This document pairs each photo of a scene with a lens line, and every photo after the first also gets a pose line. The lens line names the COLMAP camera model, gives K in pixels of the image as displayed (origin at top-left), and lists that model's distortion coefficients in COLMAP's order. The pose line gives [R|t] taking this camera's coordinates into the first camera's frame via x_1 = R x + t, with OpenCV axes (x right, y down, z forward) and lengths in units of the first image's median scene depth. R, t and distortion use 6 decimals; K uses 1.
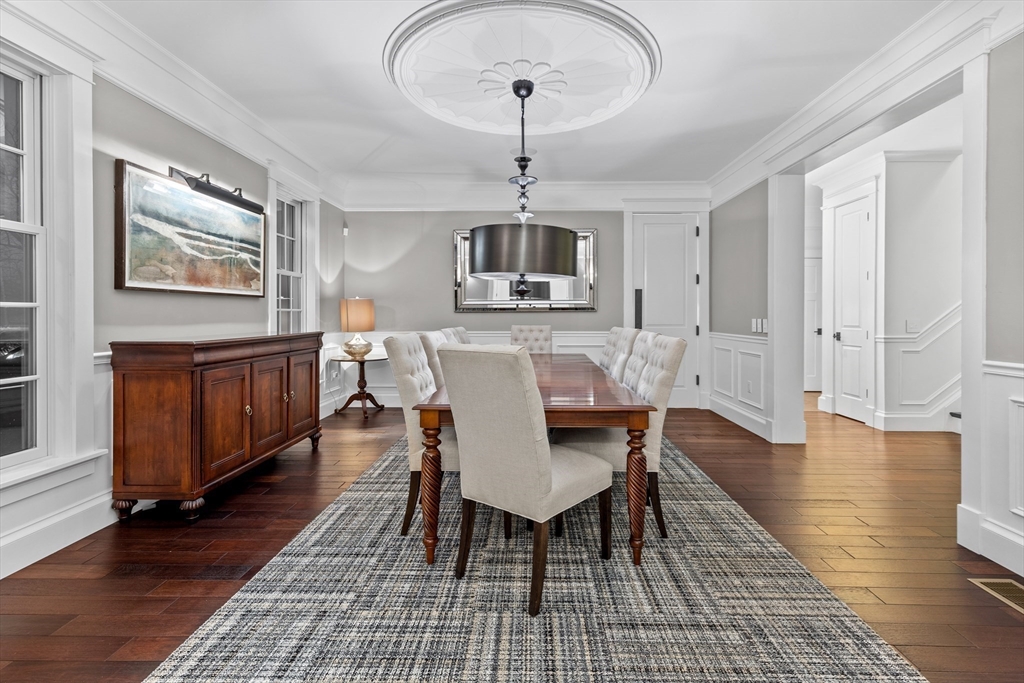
lens RADIAL K [[454.7, 0, 524.4], [0, 454.7, 315.3], [0, 0, 1]] dist [0.000691, 0.000094]
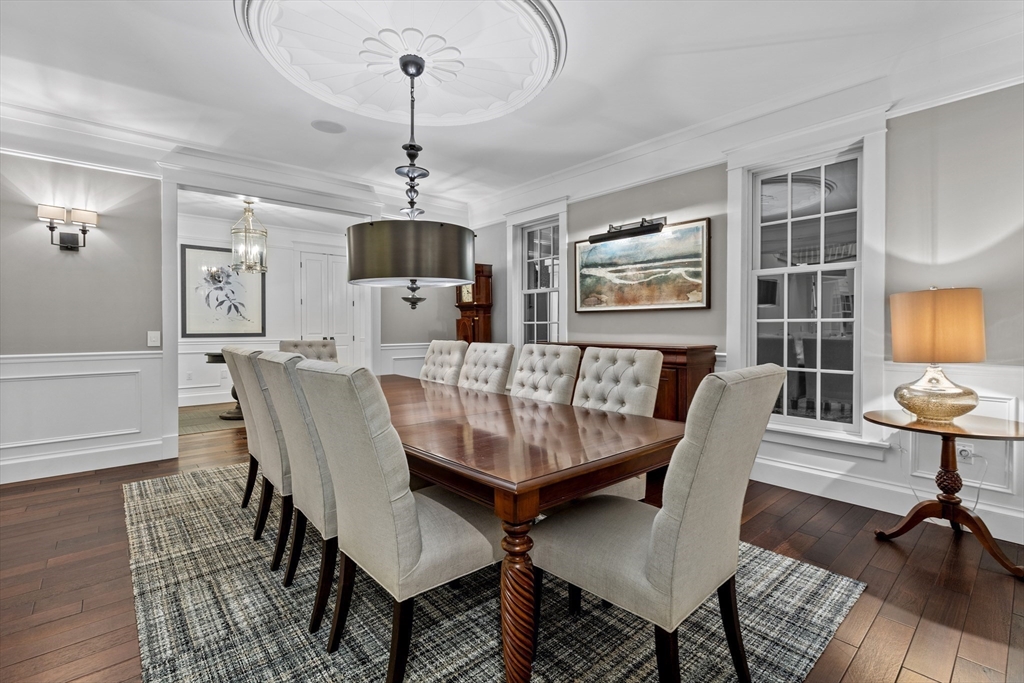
lens RADIAL K [[466.1, 0, 511.4], [0, 466.1, 331.9], [0, 0, 1]] dist [0.000802, 0.000331]
pose [[-0.739449, 0.005775, -0.673188, 0.465777], [-0.001890, 0.999941, 0.010654, -0.000696], [0.673210, 0.009150, -0.739395, 1.816794]]
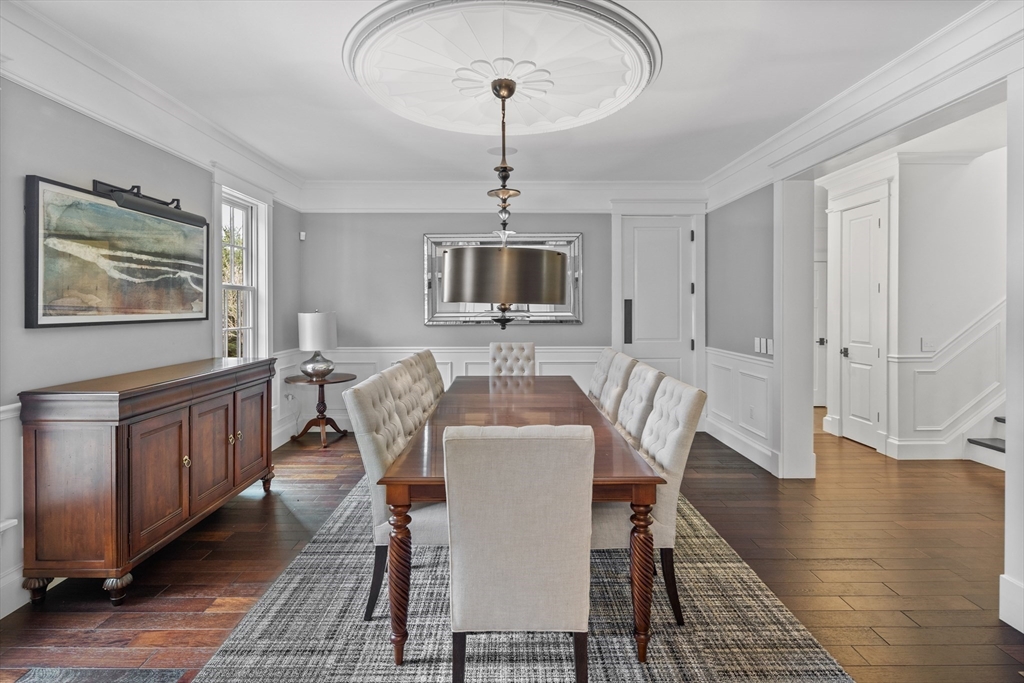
lens RADIAL K [[486.4, 0, 508.4], [0, 486.4, 309.1], [0, 0, 1]] dist [-0.000427, -0.002504]
pose [[0.999800, -0.001646, 0.019916, -0.013595], [0.001587, 0.999994, 0.002969, -0.077712], [-0.019921, -0.002937, 0.999797, 0.063545]]
